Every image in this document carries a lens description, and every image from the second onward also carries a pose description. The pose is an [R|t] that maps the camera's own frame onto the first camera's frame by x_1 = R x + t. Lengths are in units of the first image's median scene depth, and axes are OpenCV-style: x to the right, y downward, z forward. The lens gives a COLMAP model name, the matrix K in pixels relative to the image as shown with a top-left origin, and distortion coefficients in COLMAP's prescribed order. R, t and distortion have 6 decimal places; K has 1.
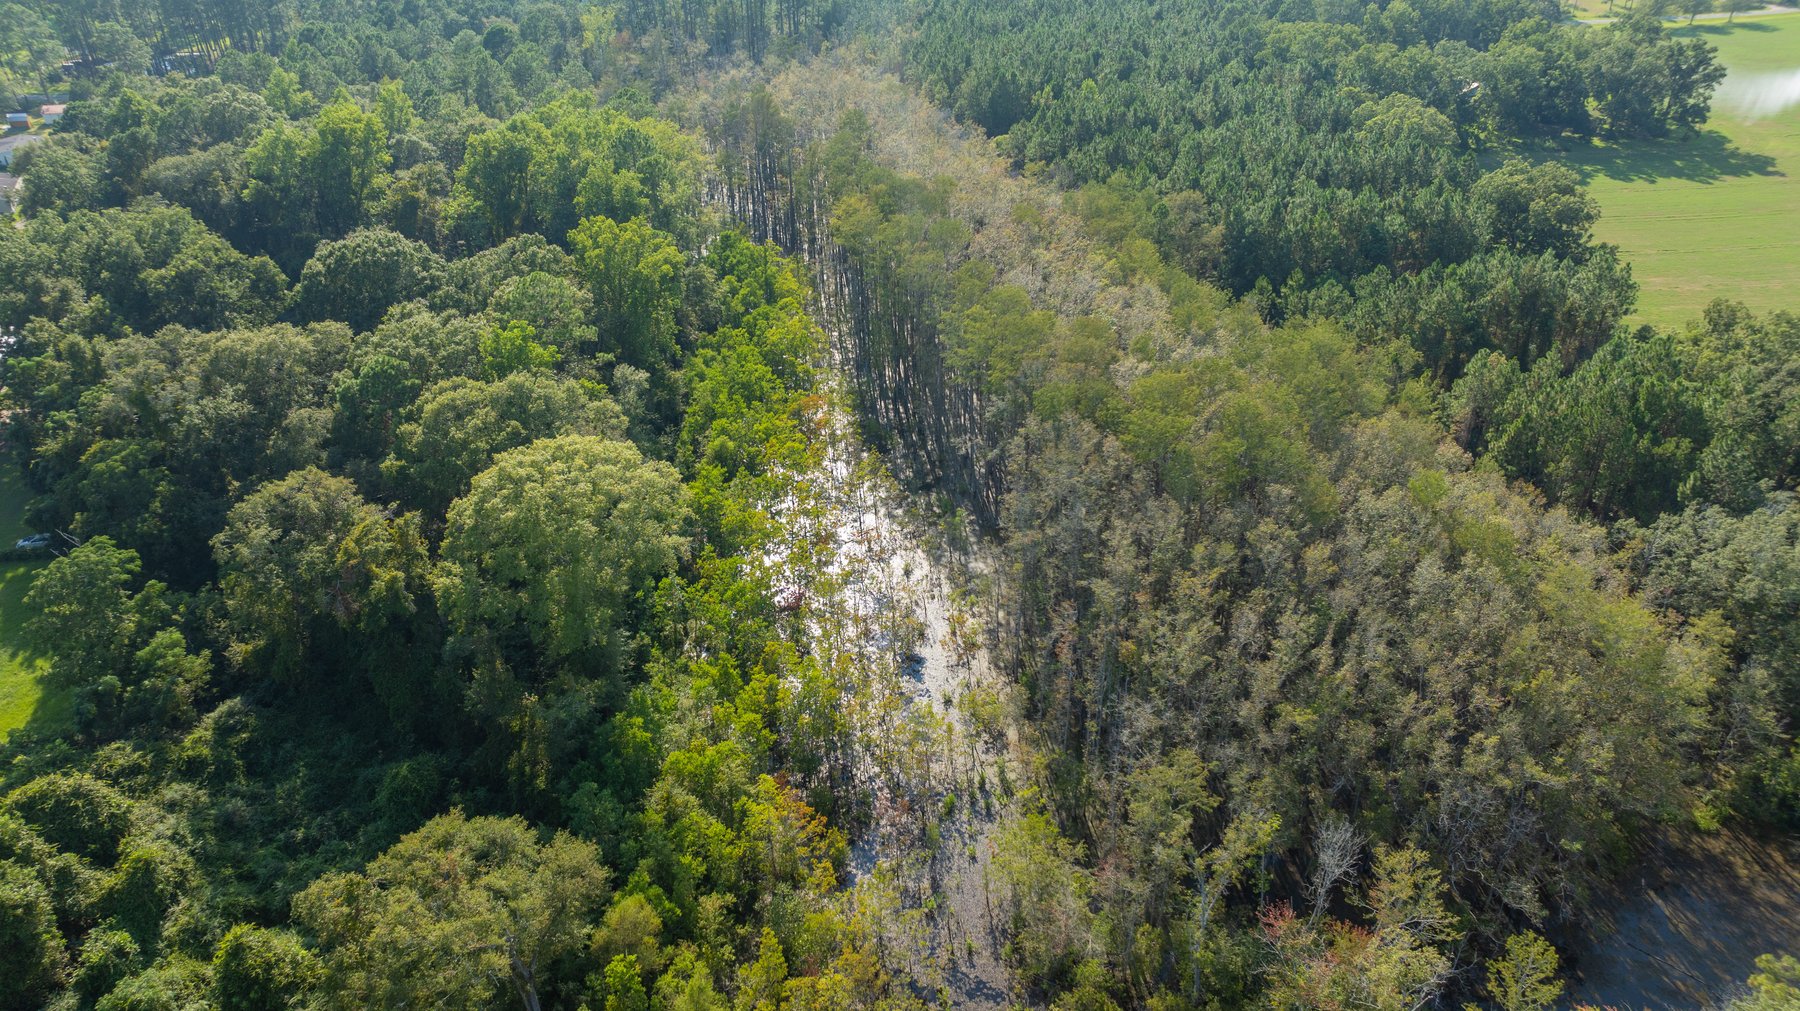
lens RADIAL K [[1321.4, 0, 905.1], [0, 1321.4, 498.3], [0, 0, 1]] dist [-0.040223, 0.054283]
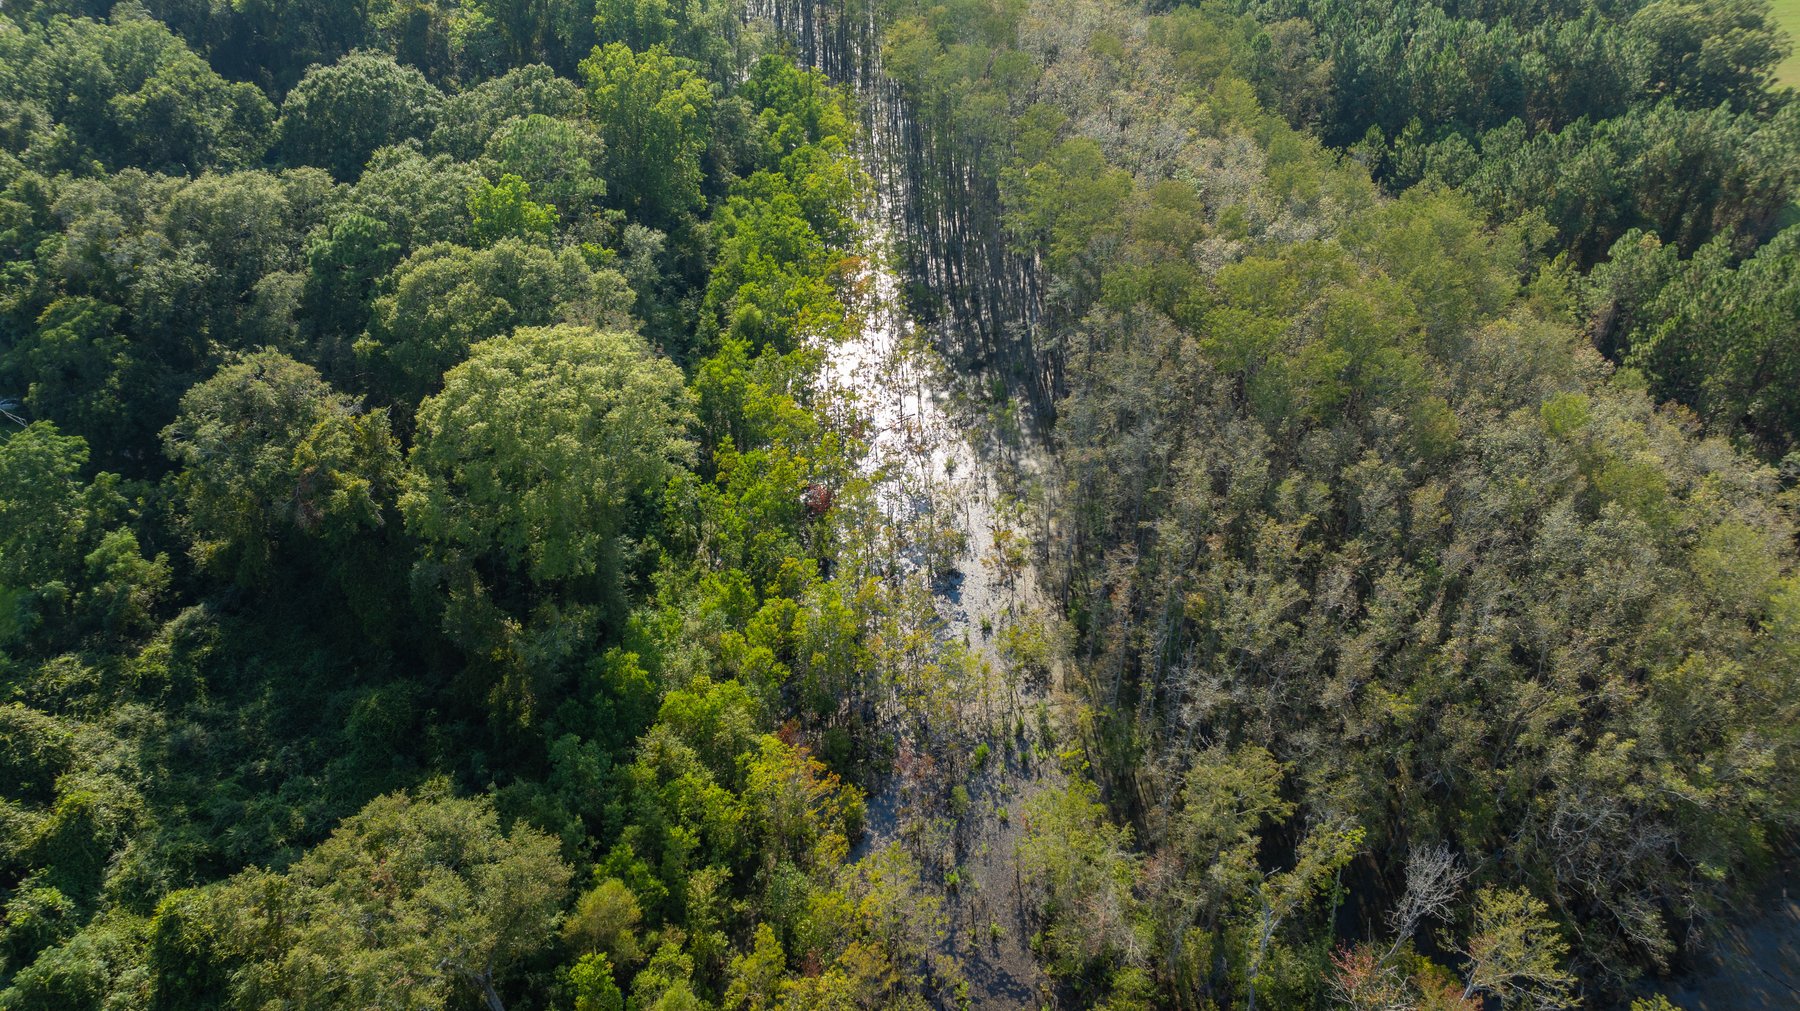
lens RADIAL K [[1321.4, 0, 900.7], [0, 1321.4, 508.4], [0, 0, 1]] dist [-0.040223, 0.054283]
pose [[0.998145, 0.036902, -0.048424, 0.015685], [-0.029232, 0.988178, 0.150500, -0.063288], [0.053405, -0.148805, 0.987423, 0.138379]]
